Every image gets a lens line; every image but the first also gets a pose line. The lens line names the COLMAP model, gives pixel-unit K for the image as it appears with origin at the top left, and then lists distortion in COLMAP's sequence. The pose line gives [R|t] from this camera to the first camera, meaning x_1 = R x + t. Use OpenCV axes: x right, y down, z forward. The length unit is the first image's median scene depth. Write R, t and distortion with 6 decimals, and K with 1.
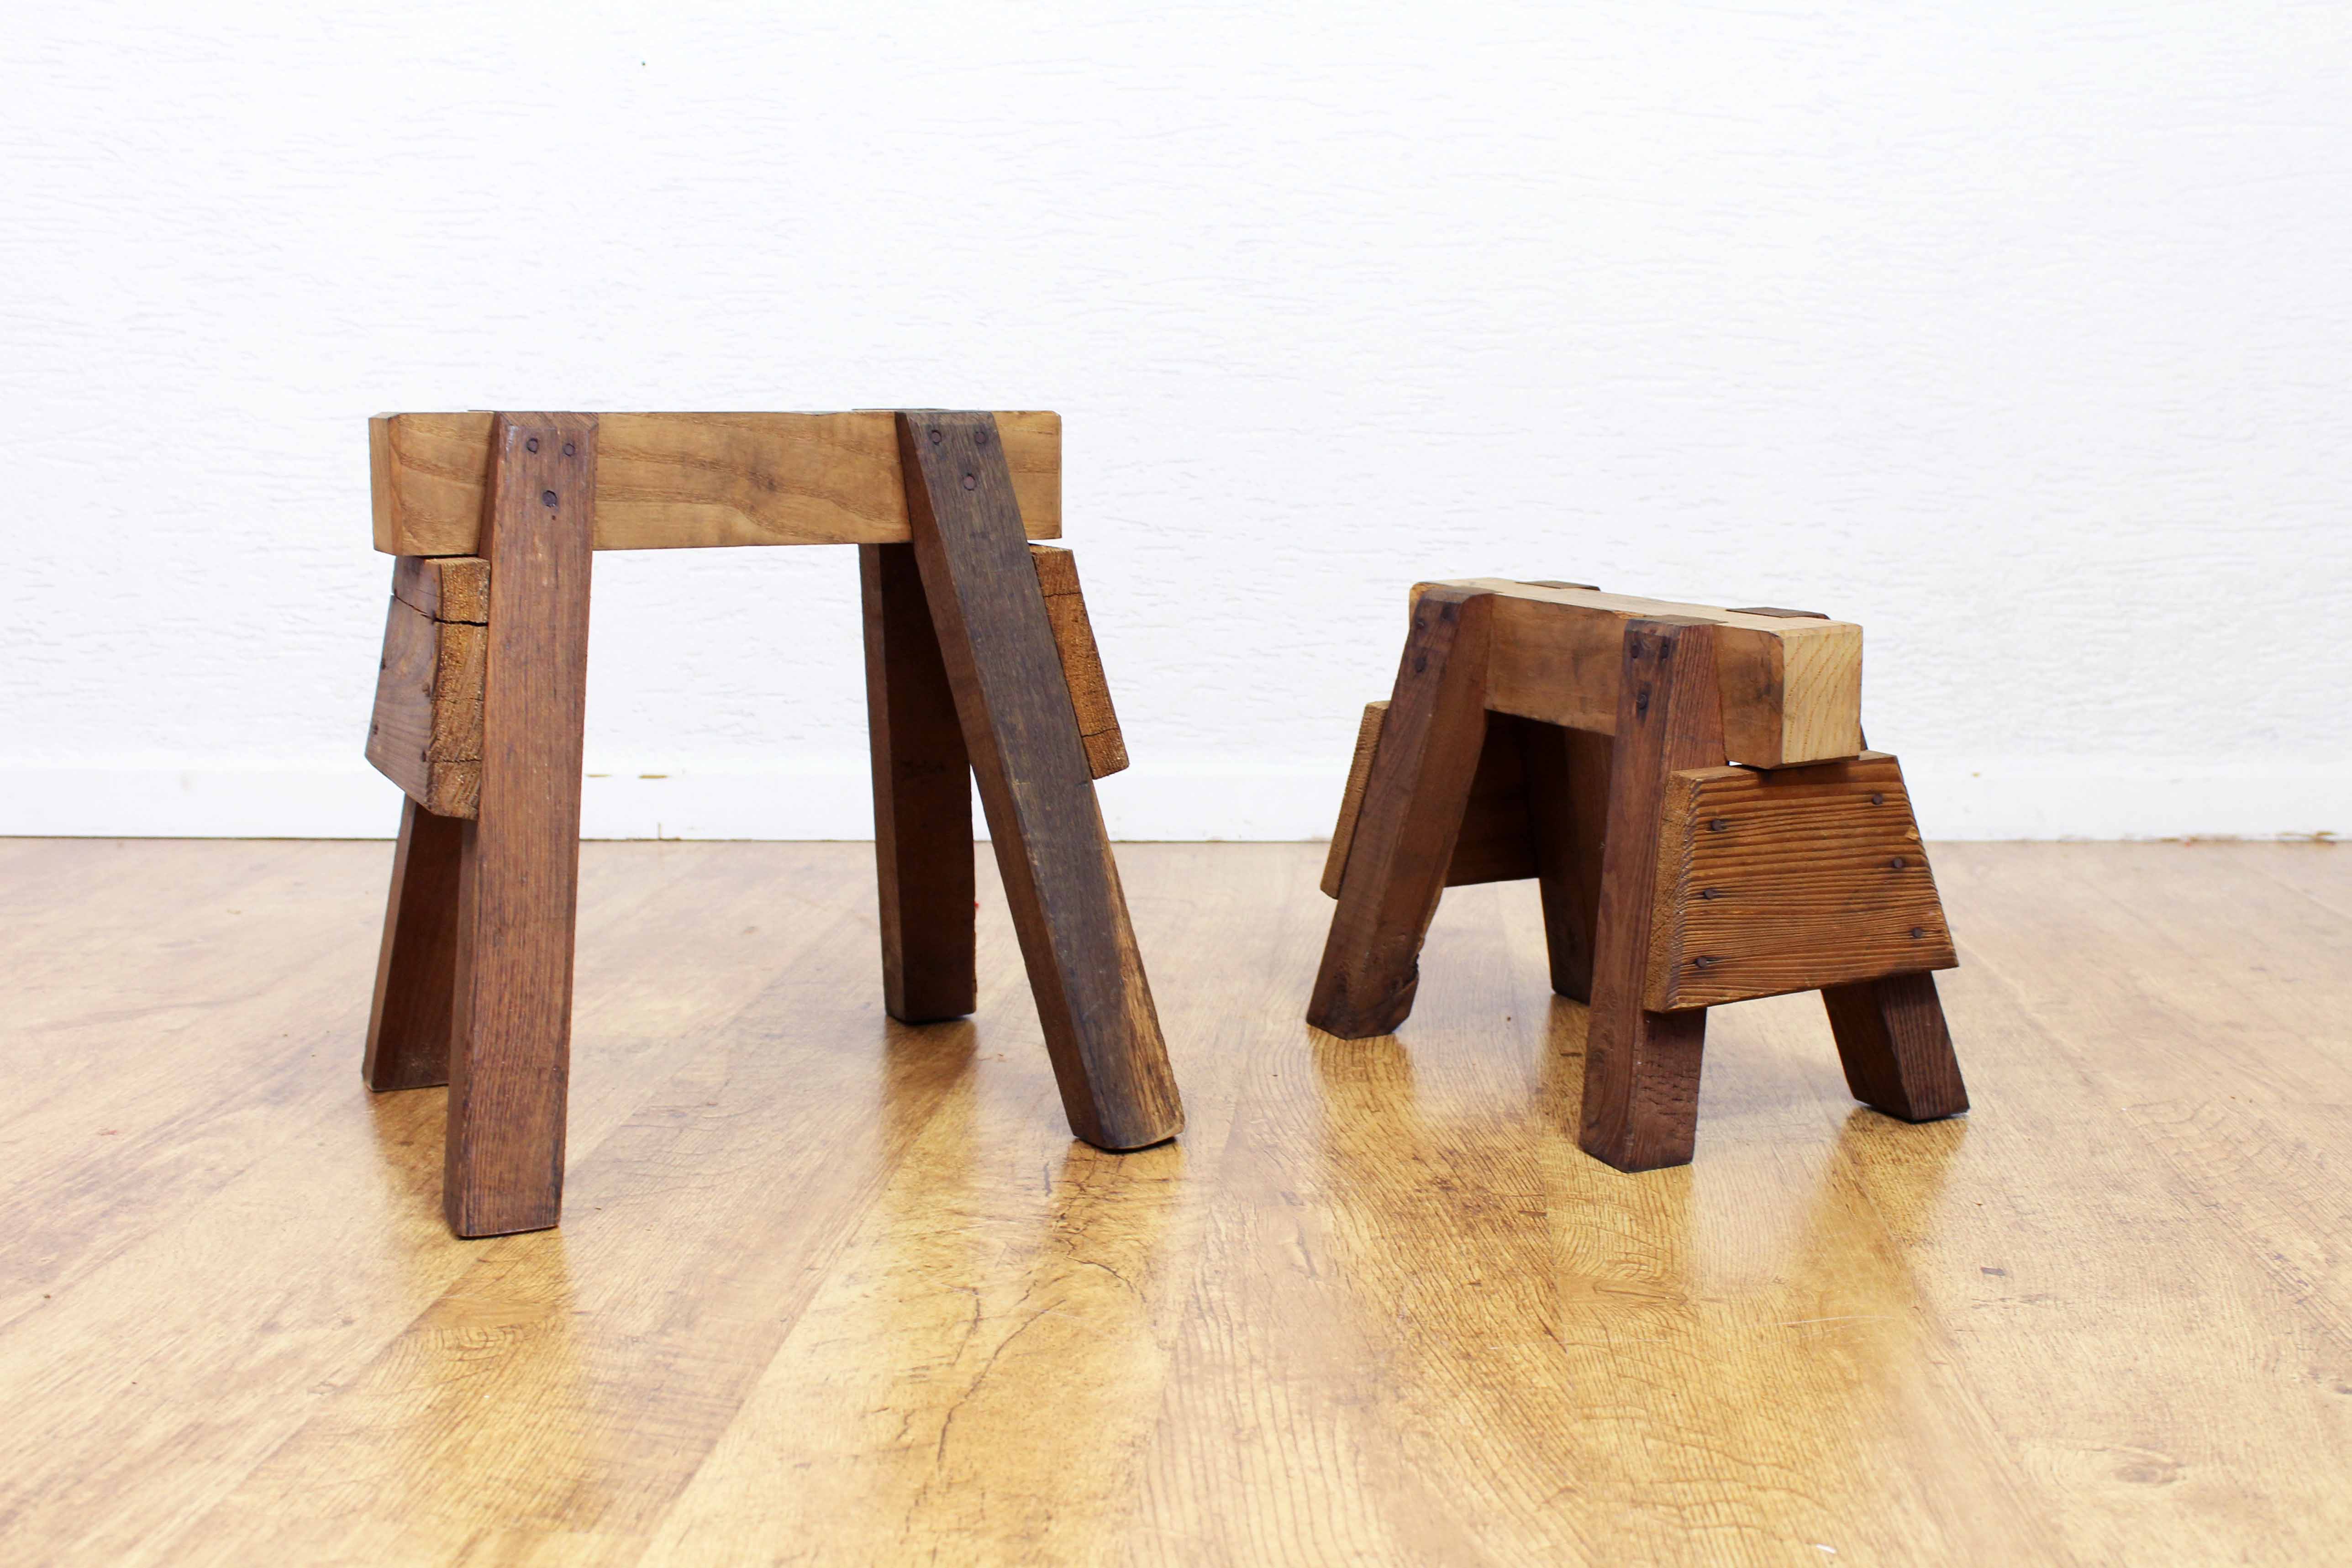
lens RADIAL K [[2616.1, 0, 1175.4], [0, 2616.1, 783.9], [0, 0, 1]] dist [-0.023239, 0.000000]
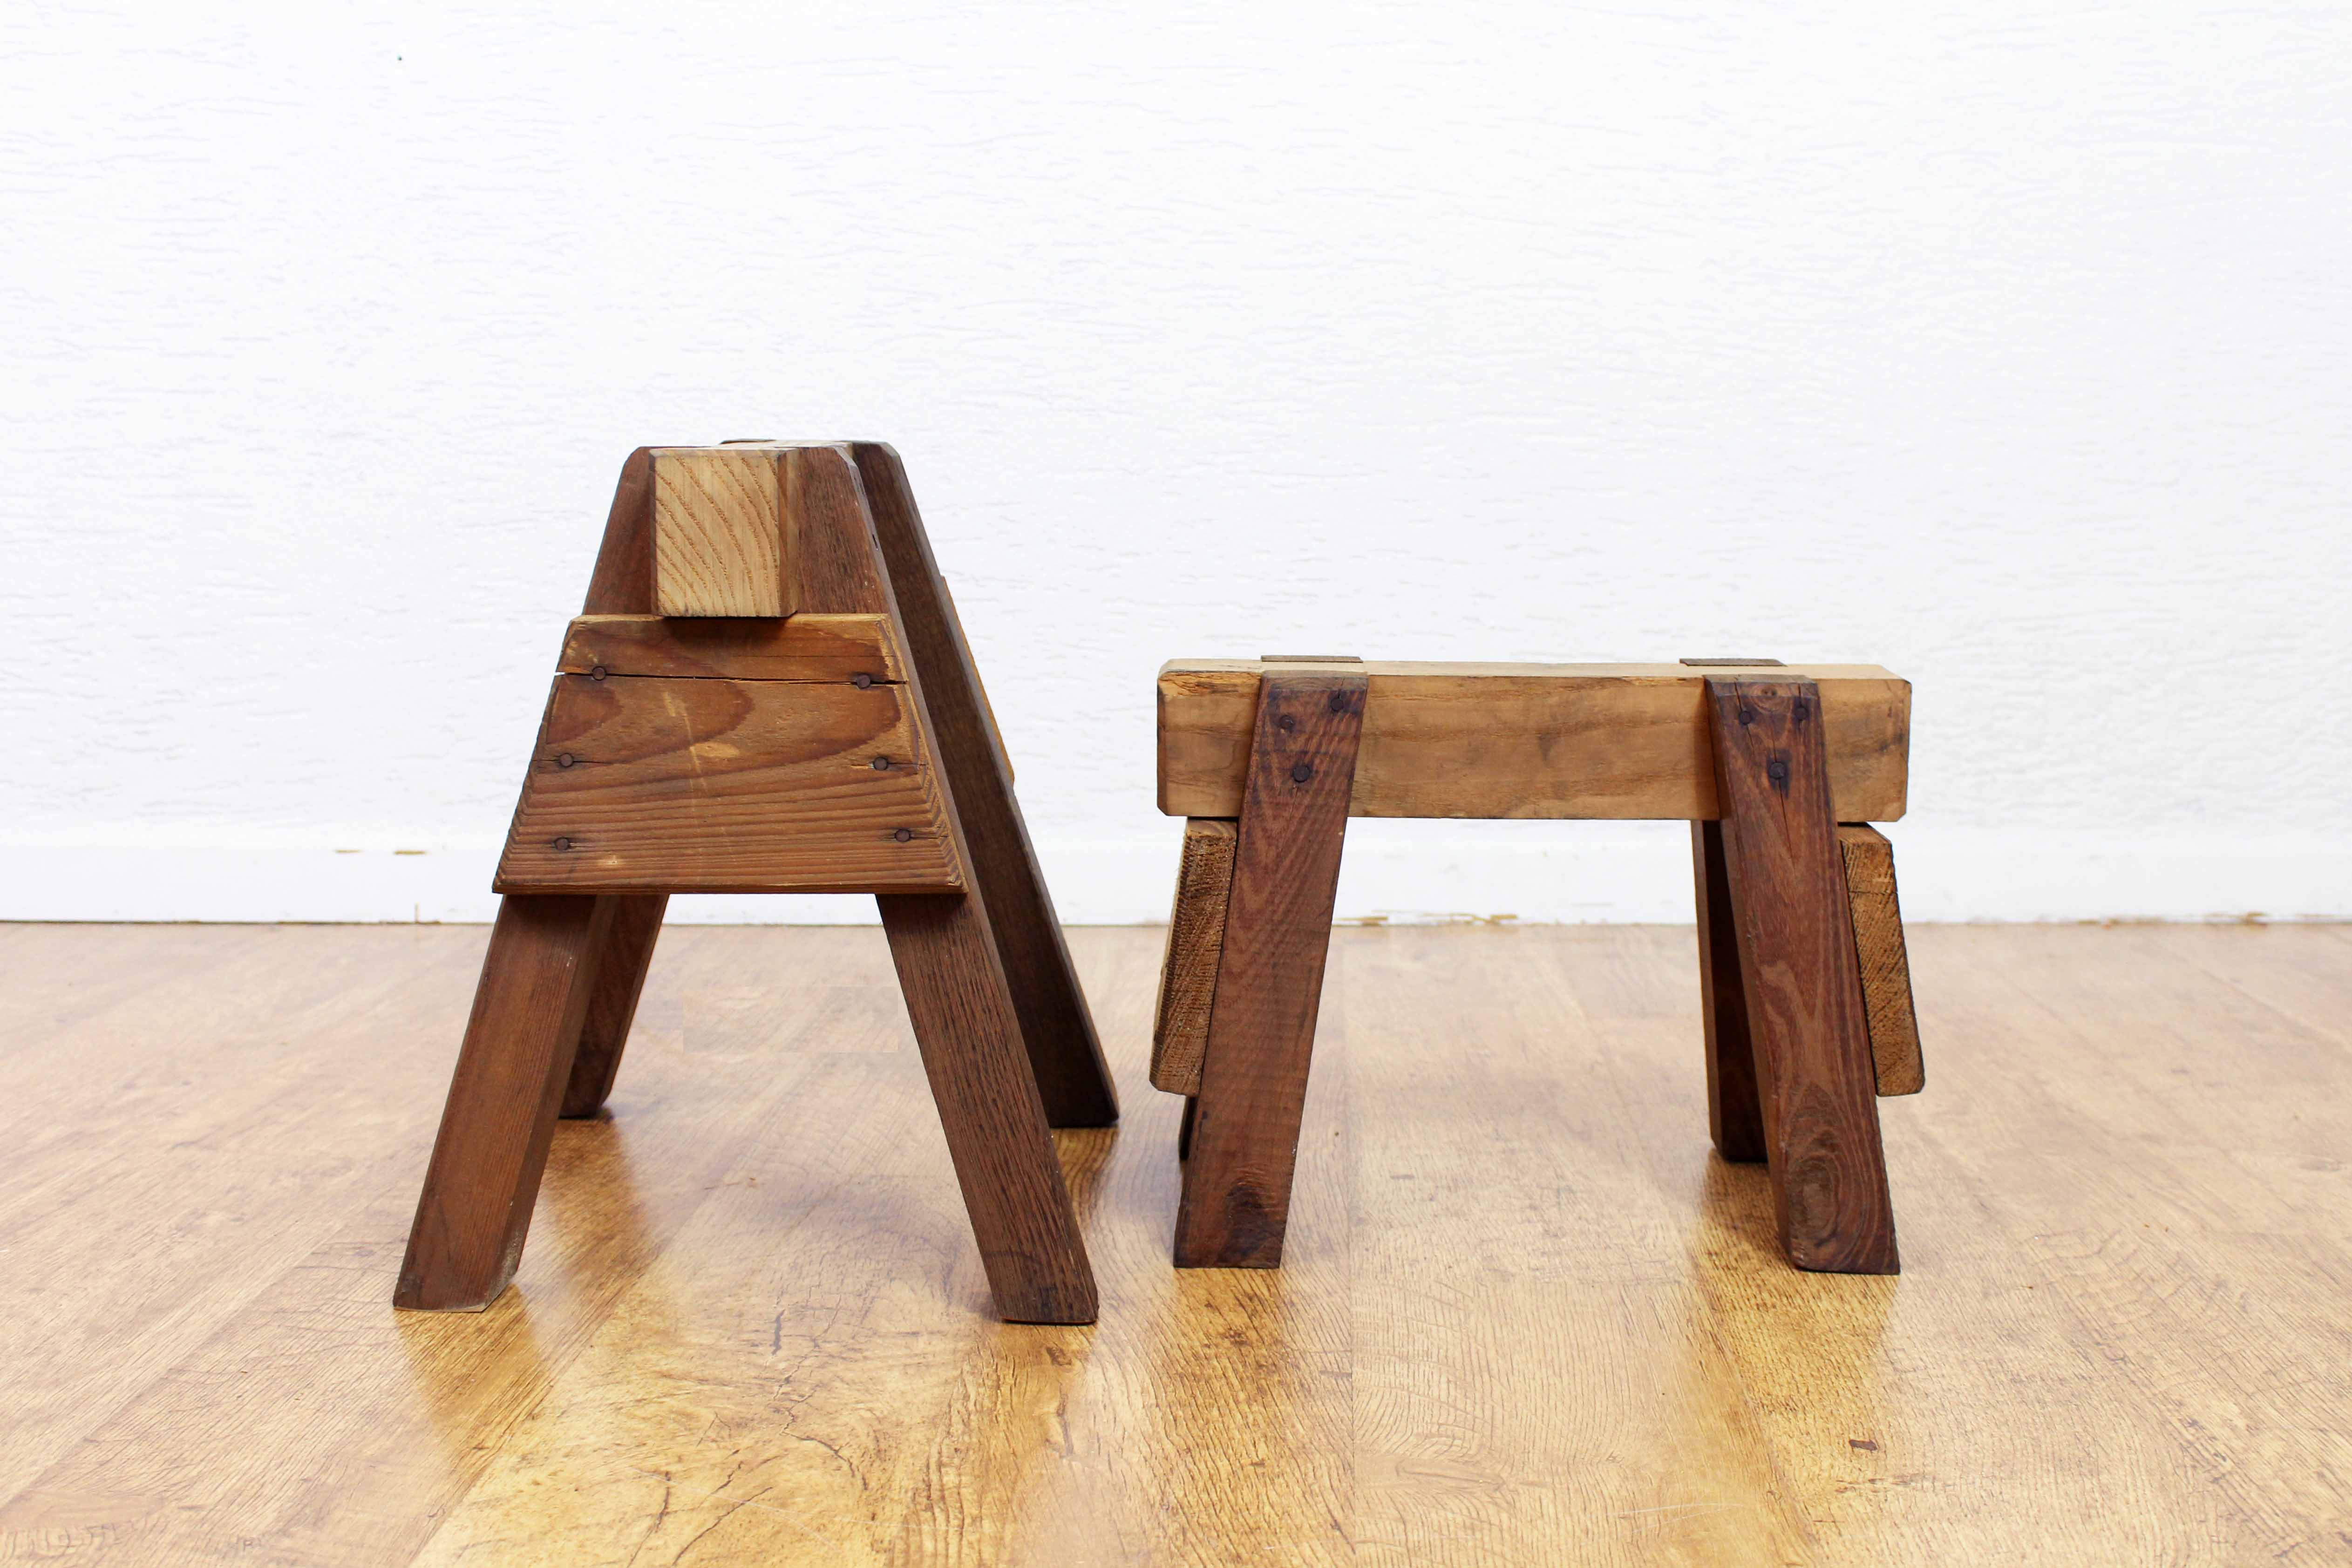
lens RADIAL K [[2727.2, 0, 1174.3], [0, 2727.2, 786.7], [0, 0, 1]] dist [-0.018970, 0.000000]
pose [[0.999472, 0.001478, 0.032467, 0.052397], [-0.000792, 0.999776, -0.021145, -0.009467], [-0.032491, 0.021108, 0.999249, 0.098507]]
